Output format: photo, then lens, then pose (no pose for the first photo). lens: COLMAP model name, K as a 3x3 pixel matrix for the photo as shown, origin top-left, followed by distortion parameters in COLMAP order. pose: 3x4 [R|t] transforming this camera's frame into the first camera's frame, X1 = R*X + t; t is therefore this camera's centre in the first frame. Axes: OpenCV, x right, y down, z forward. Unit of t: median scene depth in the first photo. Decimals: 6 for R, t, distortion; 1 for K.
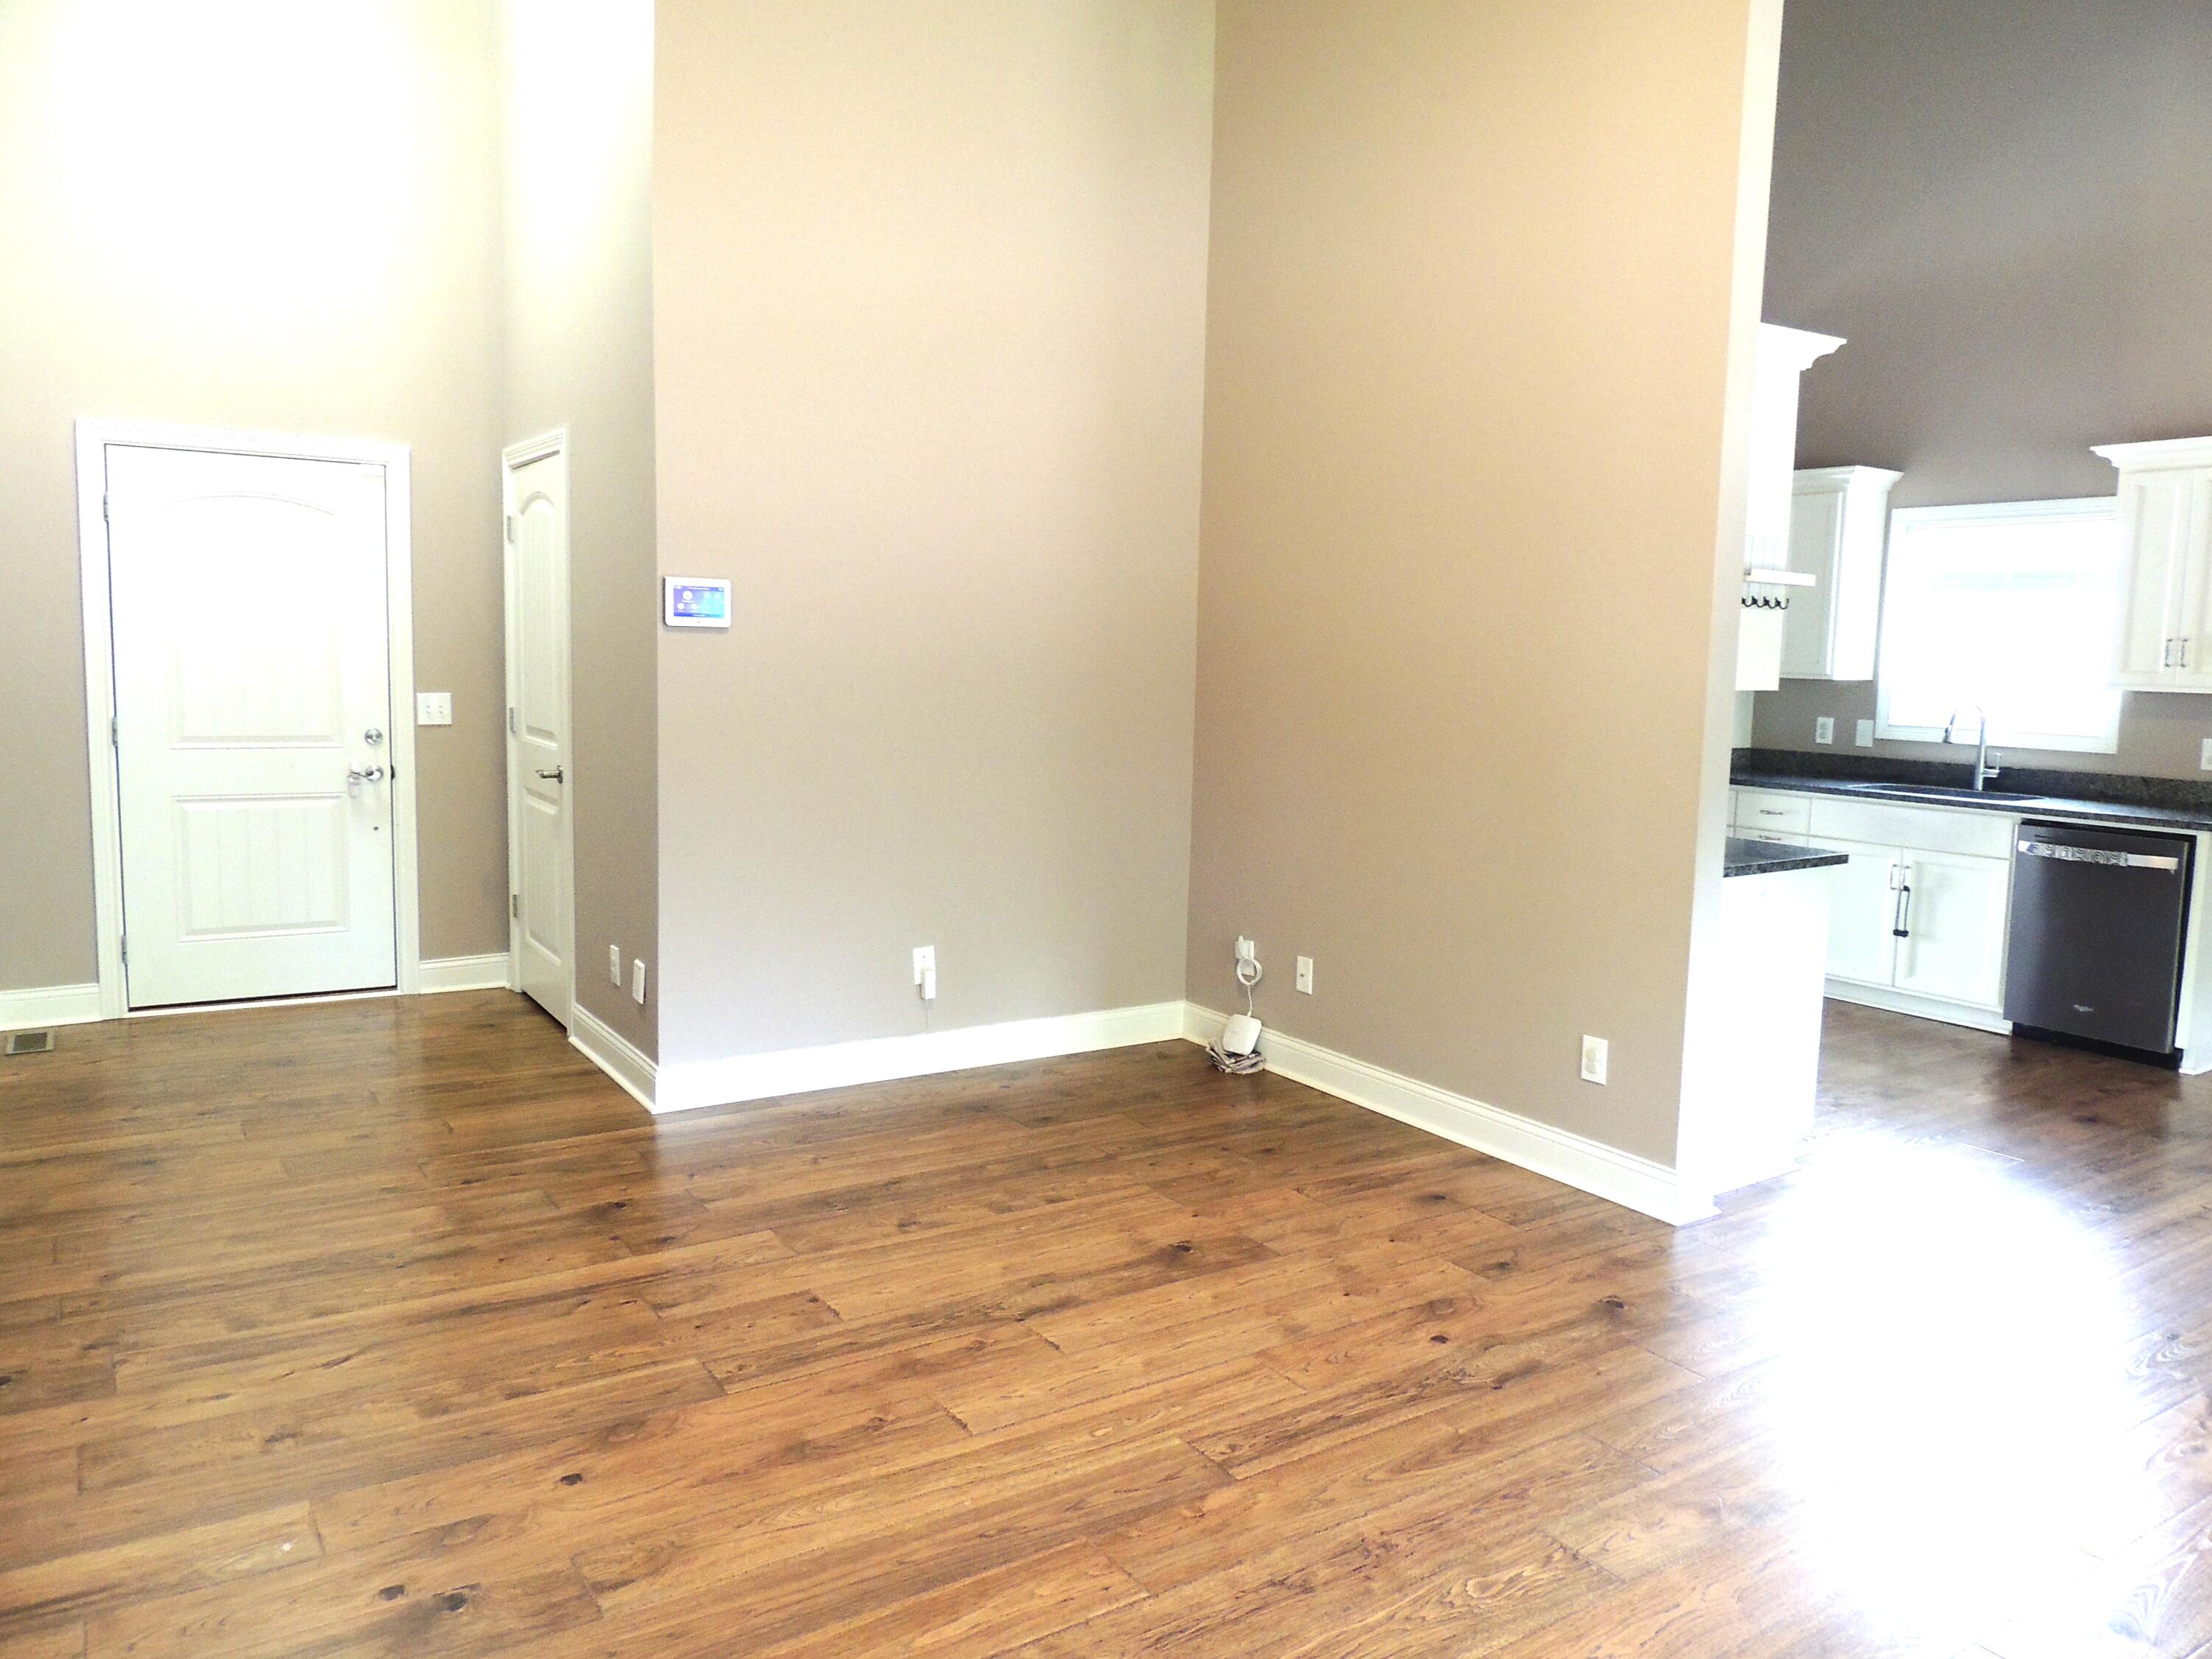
lens RADIAL K [[1507.9, 0, 1091.5], [0, 1507.9, 847.9], [0, 0, 1]] dist [-0.001868, -0.044198]
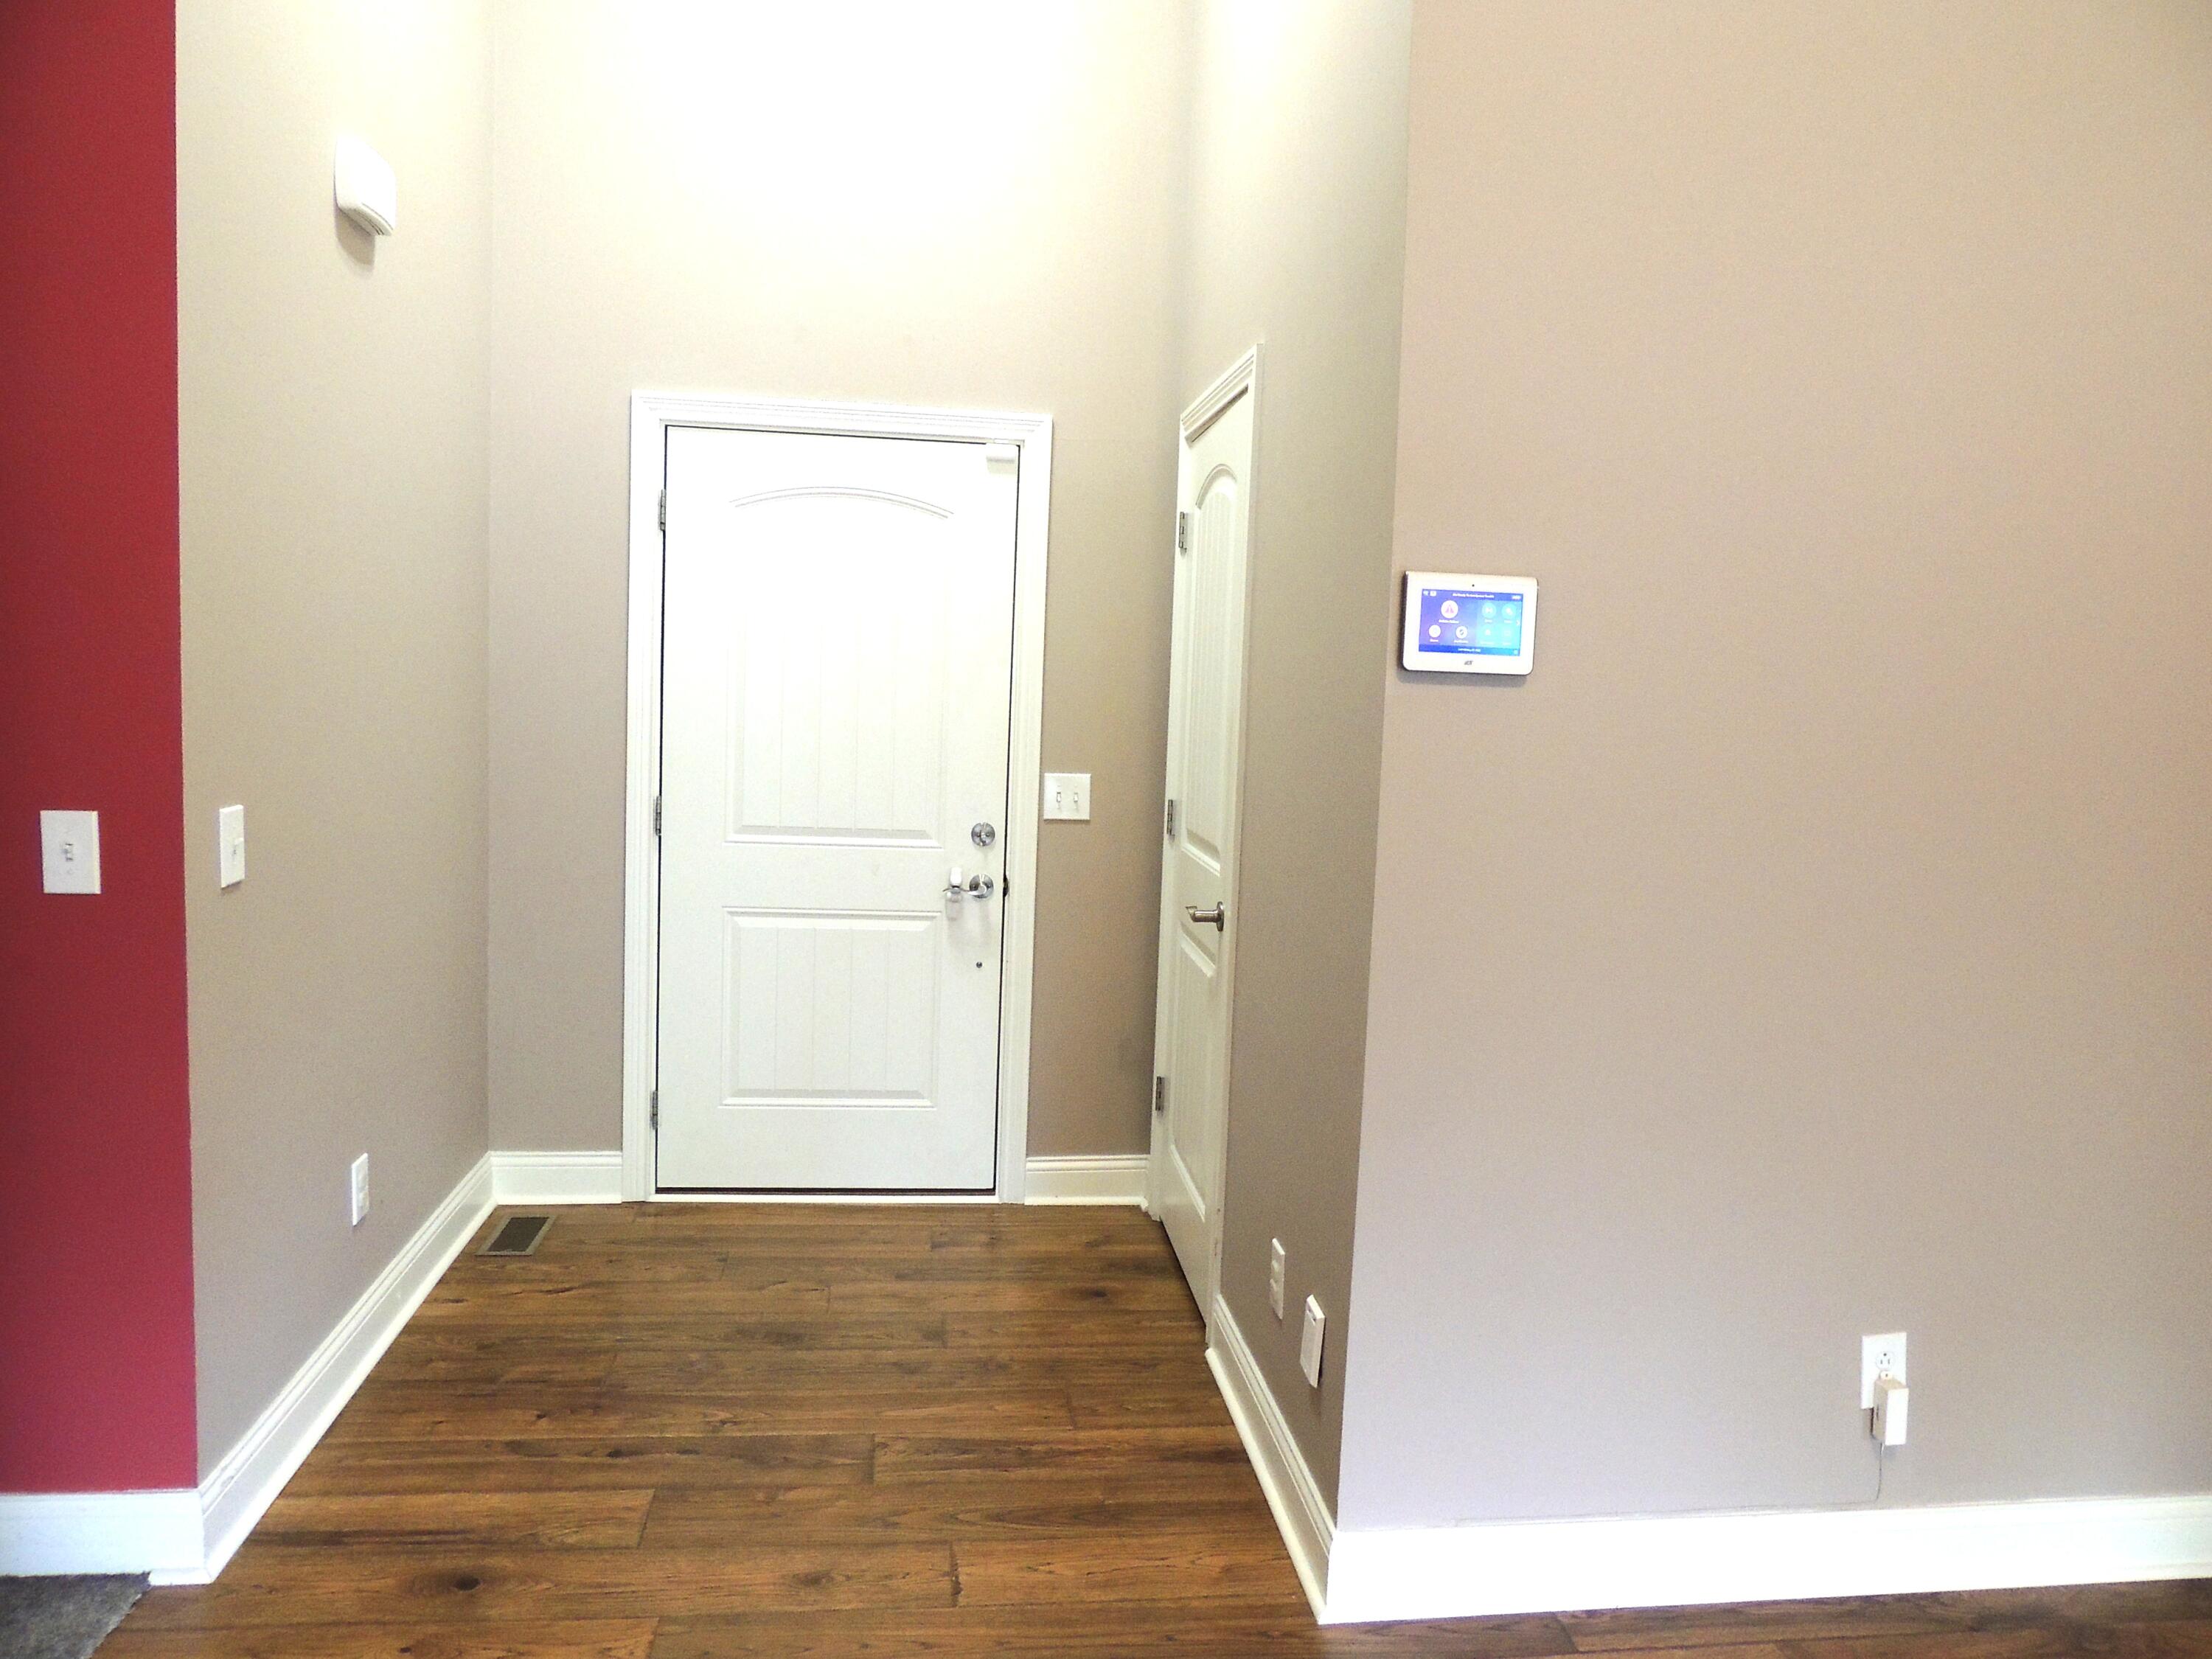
lens RADIAL K [[1579.8, 0, 1115.5], [0, 1579.8, 820.2], [0, 0, 1]] dist [-0.006208, 0.004209]
pose [[0.898209, 0.041054, -0.437648, -0.108807], [-0.068717, 0.996502, -0.047553, -0.053008], [0.434165, 0.072786, 0.897888, 0.391609]]
